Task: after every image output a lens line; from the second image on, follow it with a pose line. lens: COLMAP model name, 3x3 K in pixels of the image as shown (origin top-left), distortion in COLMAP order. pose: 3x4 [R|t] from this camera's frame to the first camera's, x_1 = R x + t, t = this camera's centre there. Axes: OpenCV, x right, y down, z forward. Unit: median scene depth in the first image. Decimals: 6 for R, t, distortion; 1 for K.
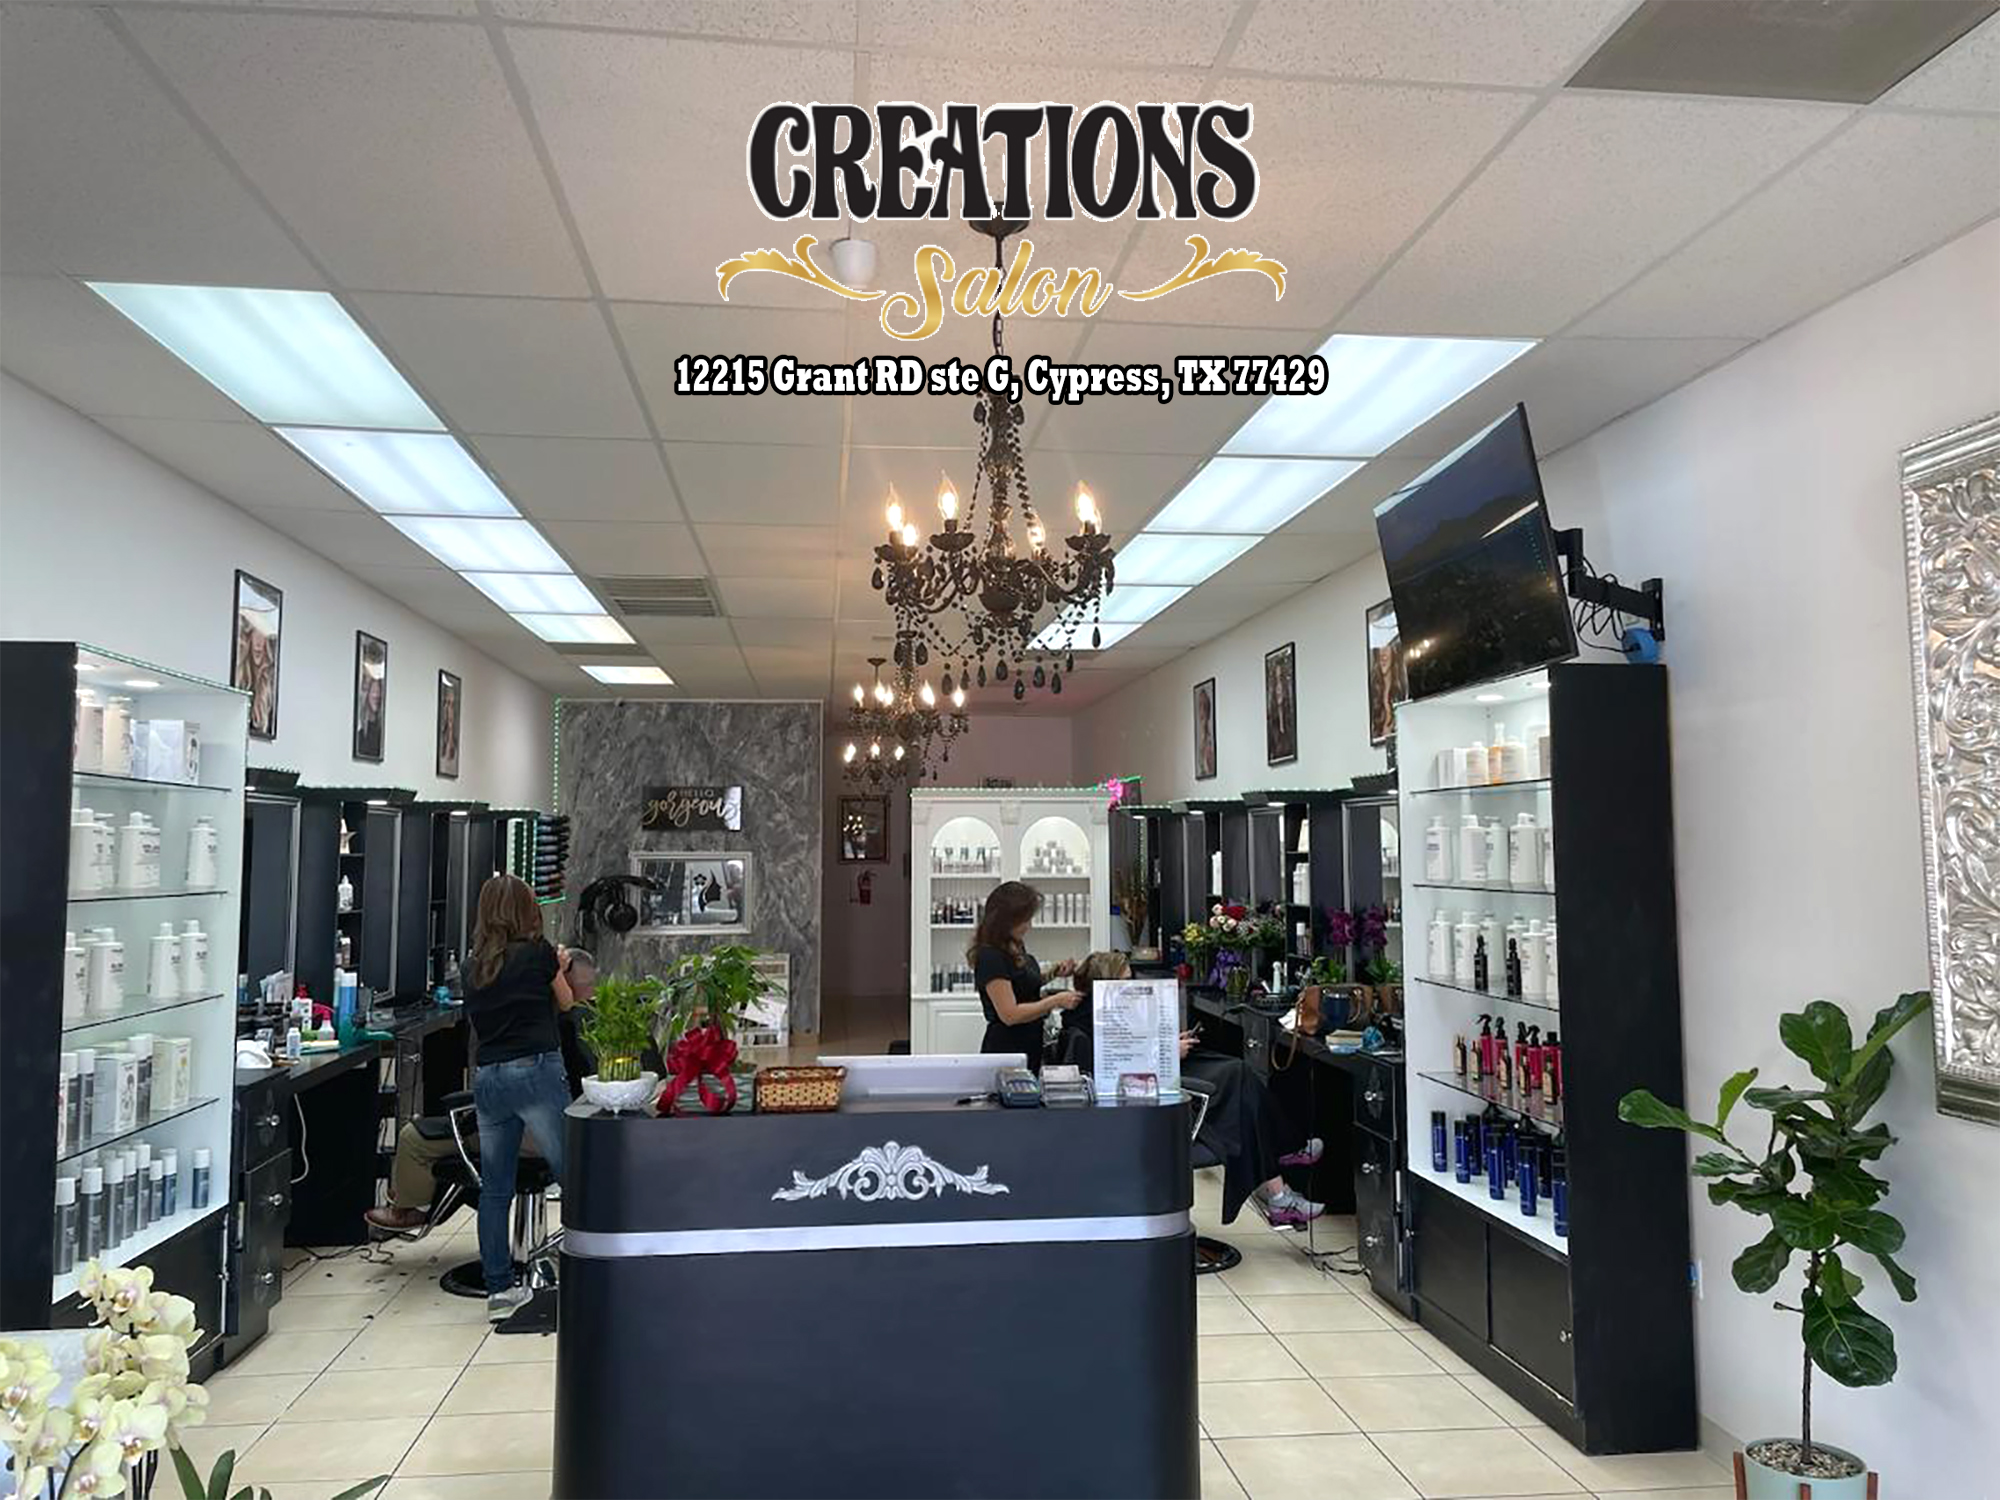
lens RADIAL K [[1546.0, 0, 1003.1], [0, 1546.0, 722.5], [0, 0, 1]] dist [0.043971, -0.007017]
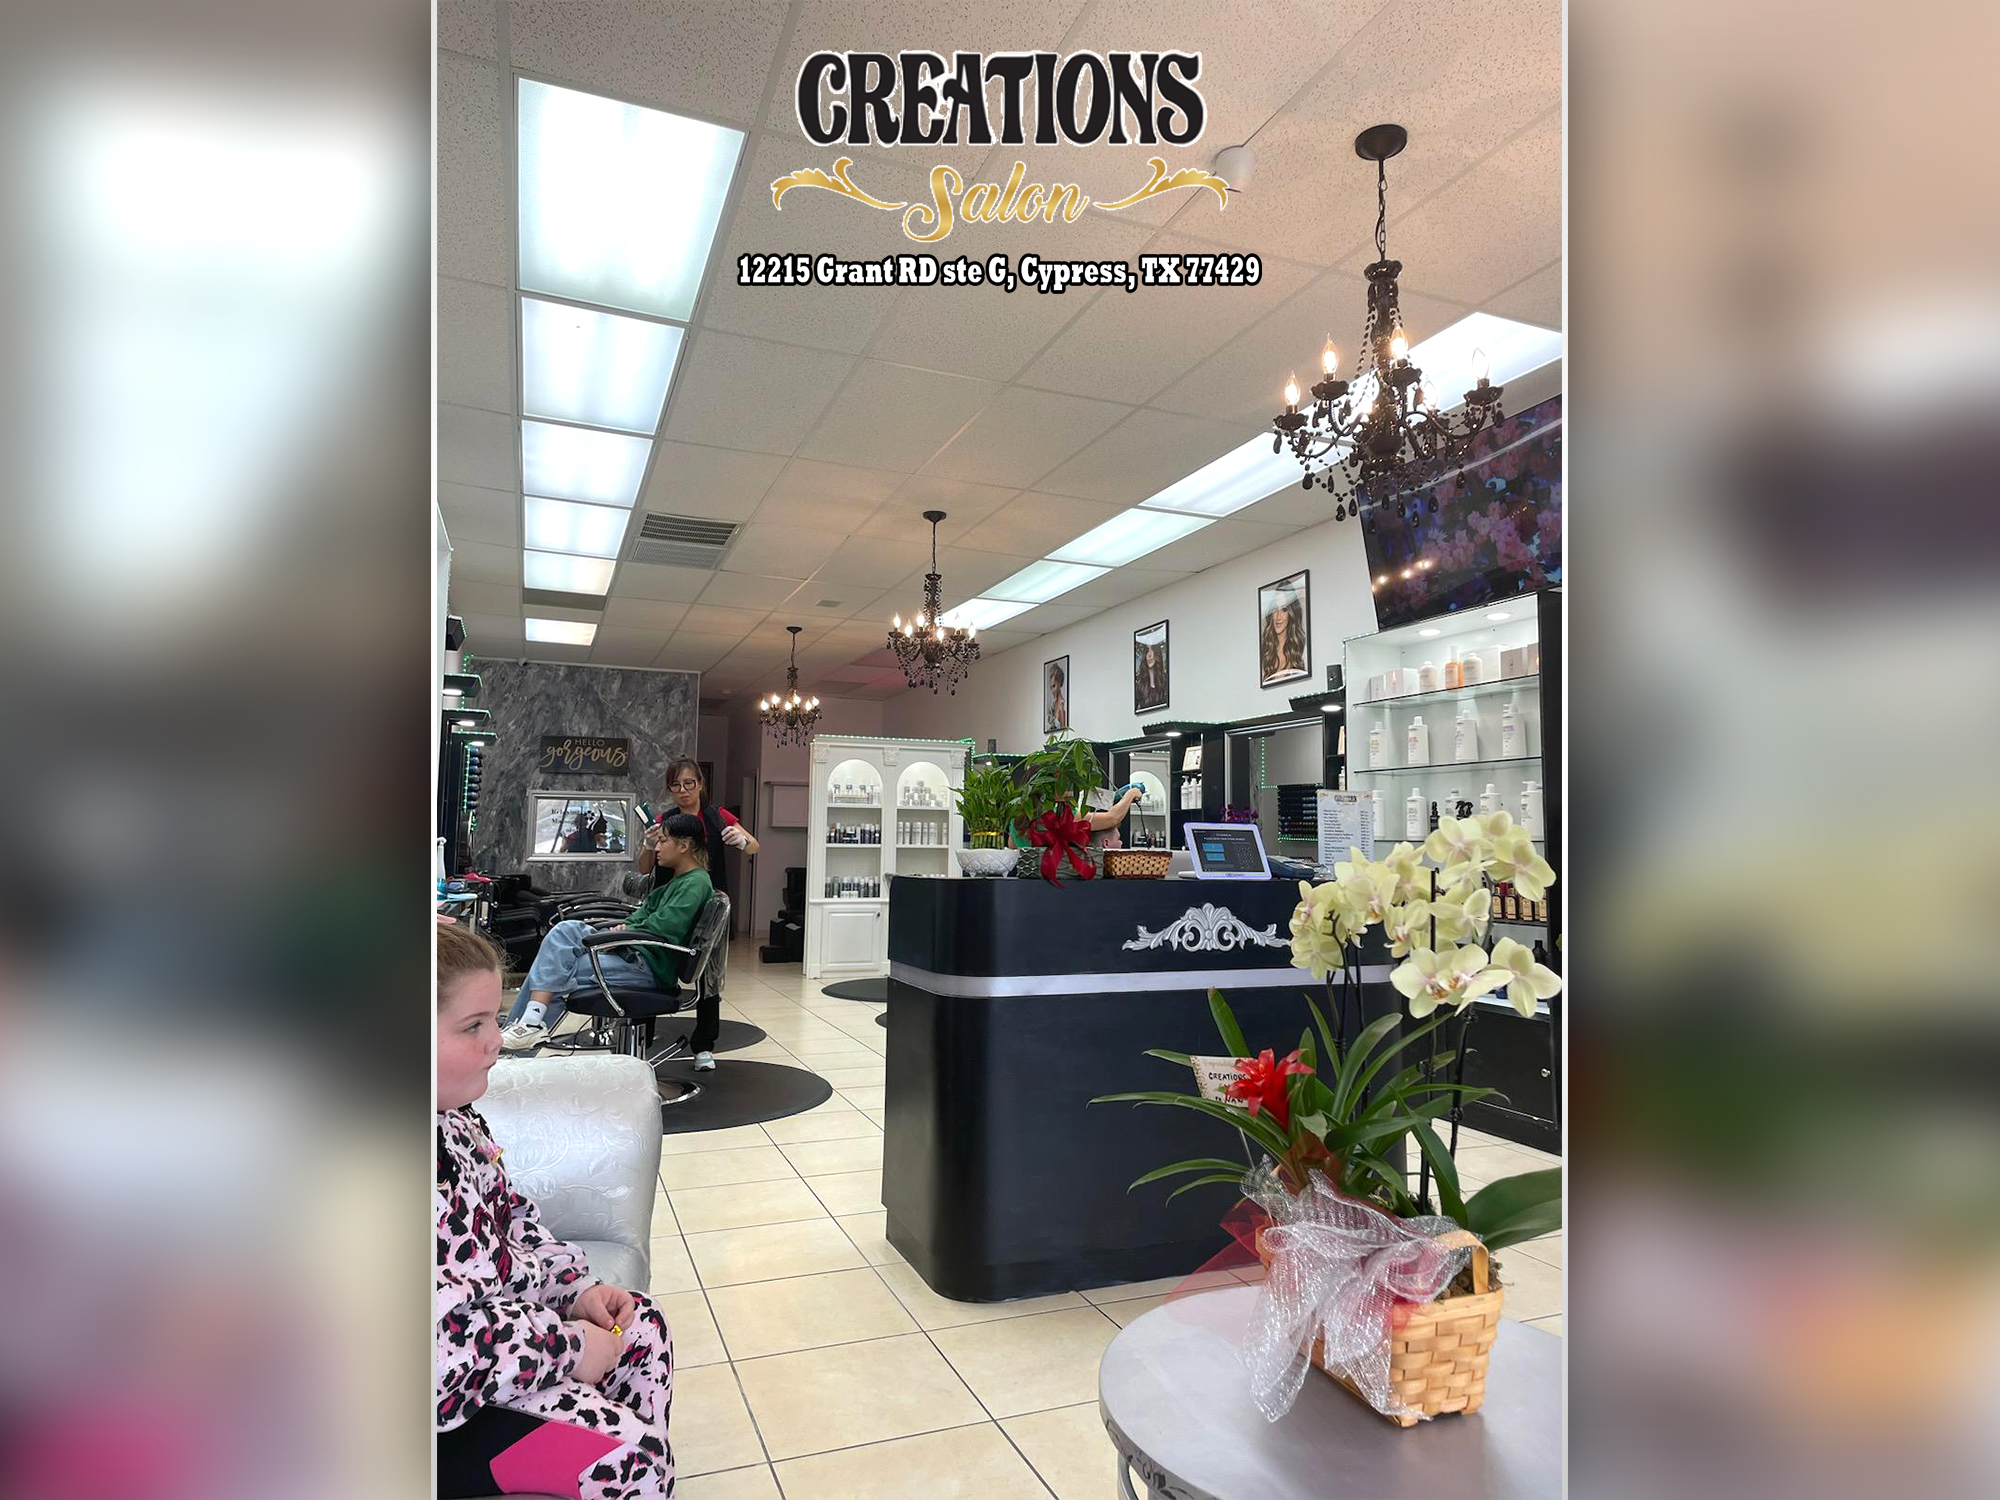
lens RADIAL K [[1162.6, 0, 1015.2], [0, 1162.6, 739.1], [0, 0, 1]] dist [0.058241, -0.000628]
pose [[0.961893, 0.040270, 0.270445, -0.215038], [-0.038009, 0.999185, -0.013591, 0.072636], [-0.270772, 0.002794, 0.962640, 0.072101]]
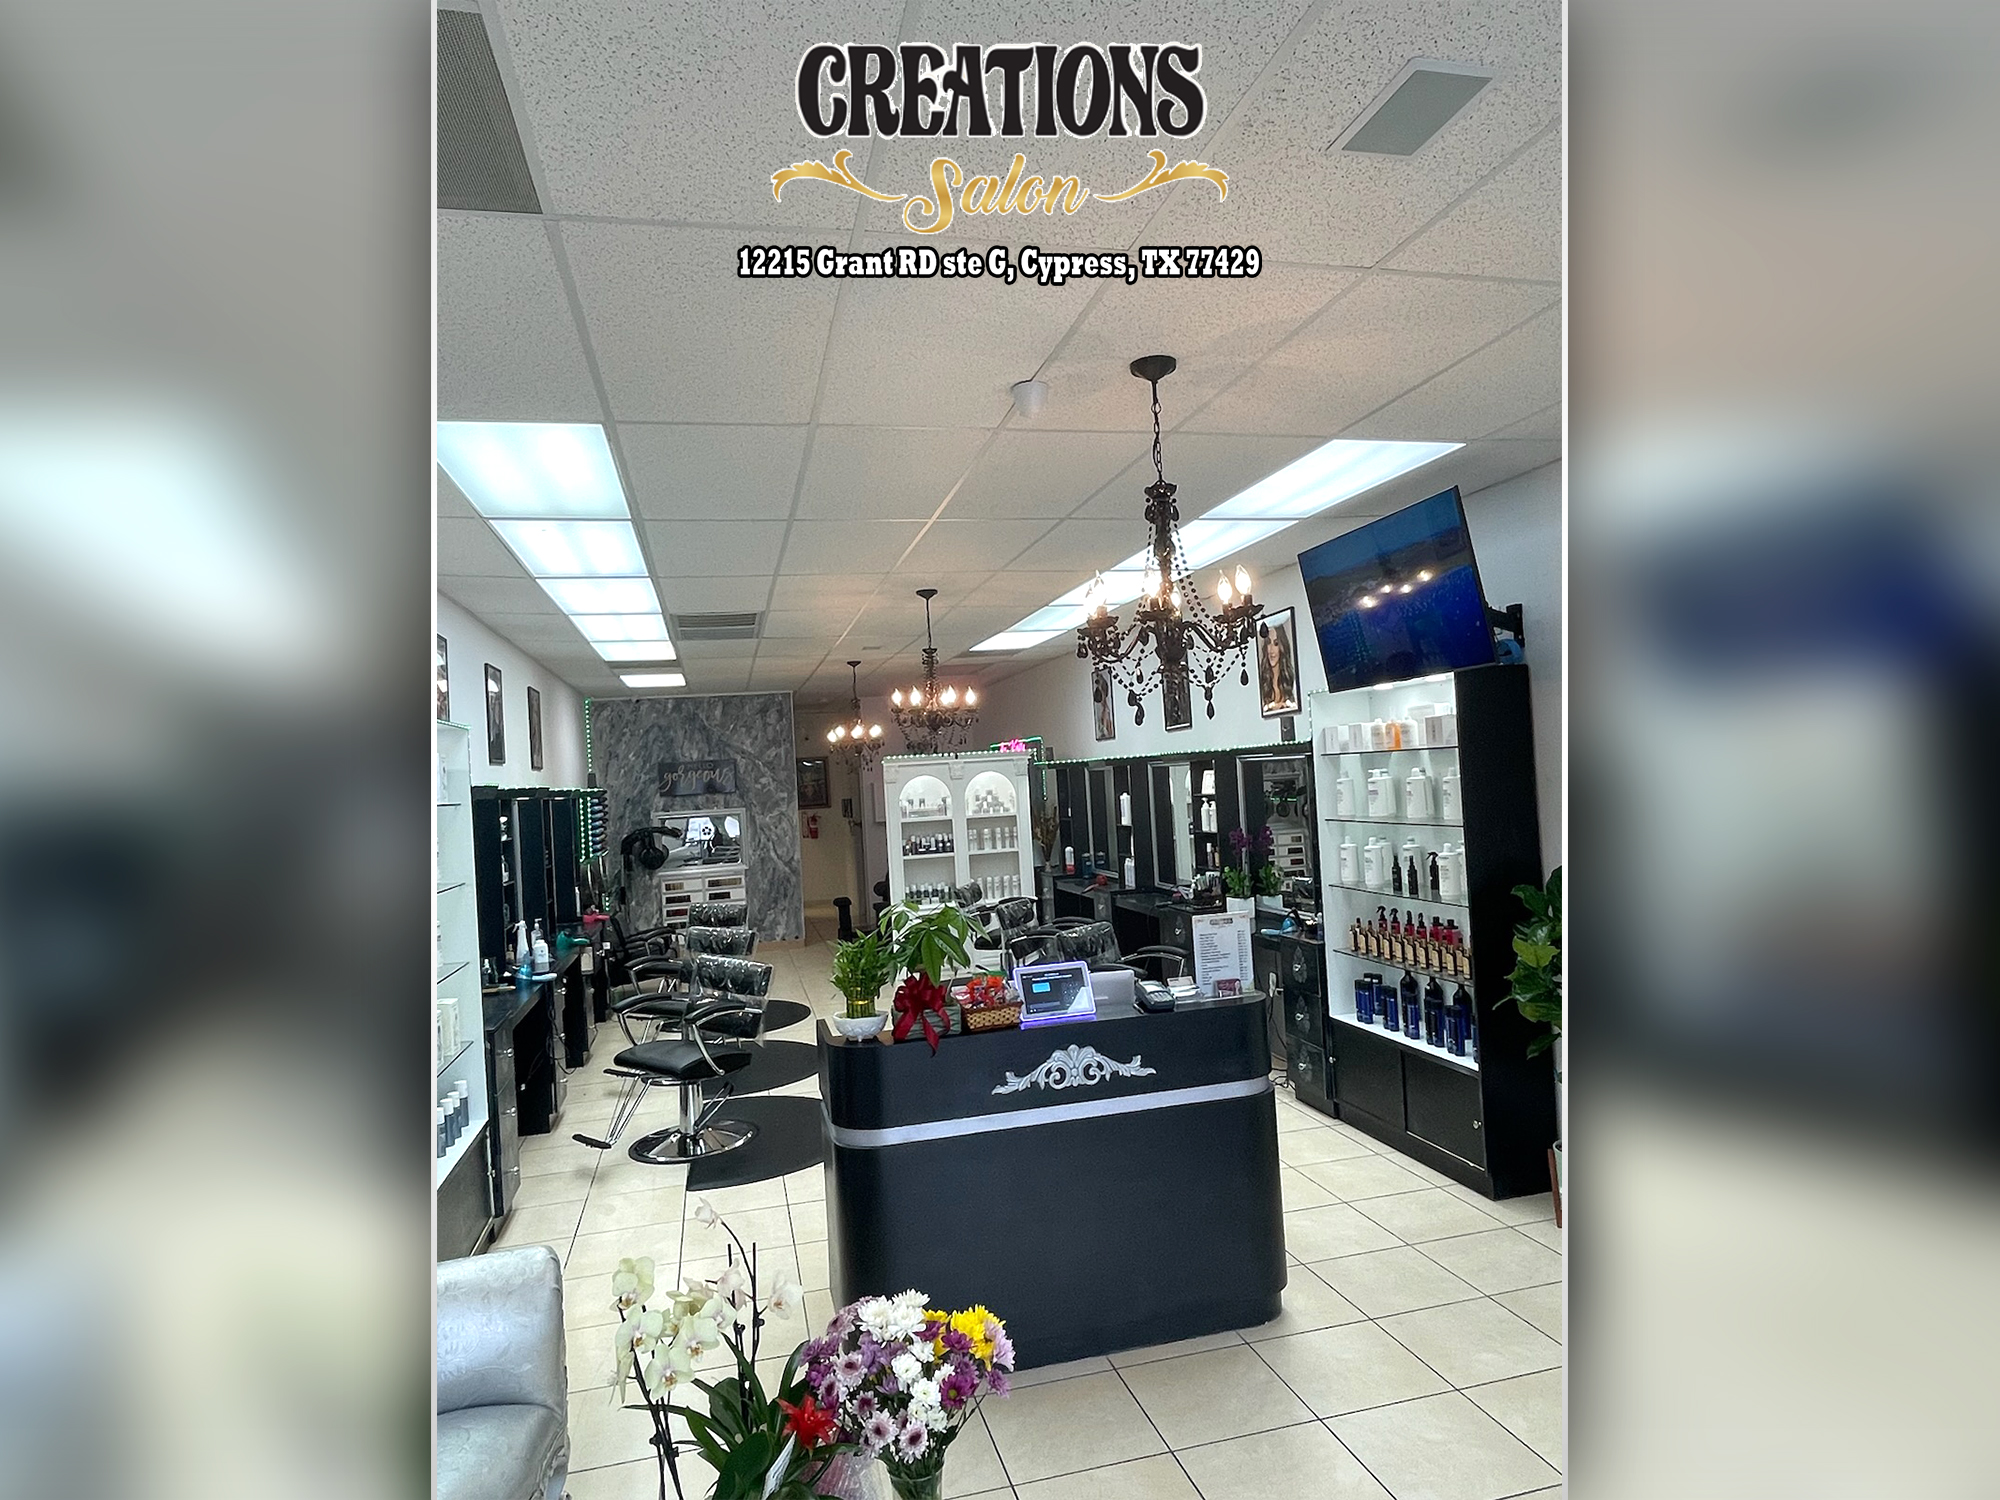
lens RADIAL K [[1139.9, 0, 1014.1], [0, 1139.9, 755.1], [0, 0, 1]] dist [-0.002506, -0.000213]
pose [[0.989058, -0.052741, 0.137779, -0.113585], [0.044145, 0.996927, 0.064719, -0.024509], [-0.140769, -0.057929, 0.988346, 0.011005]]
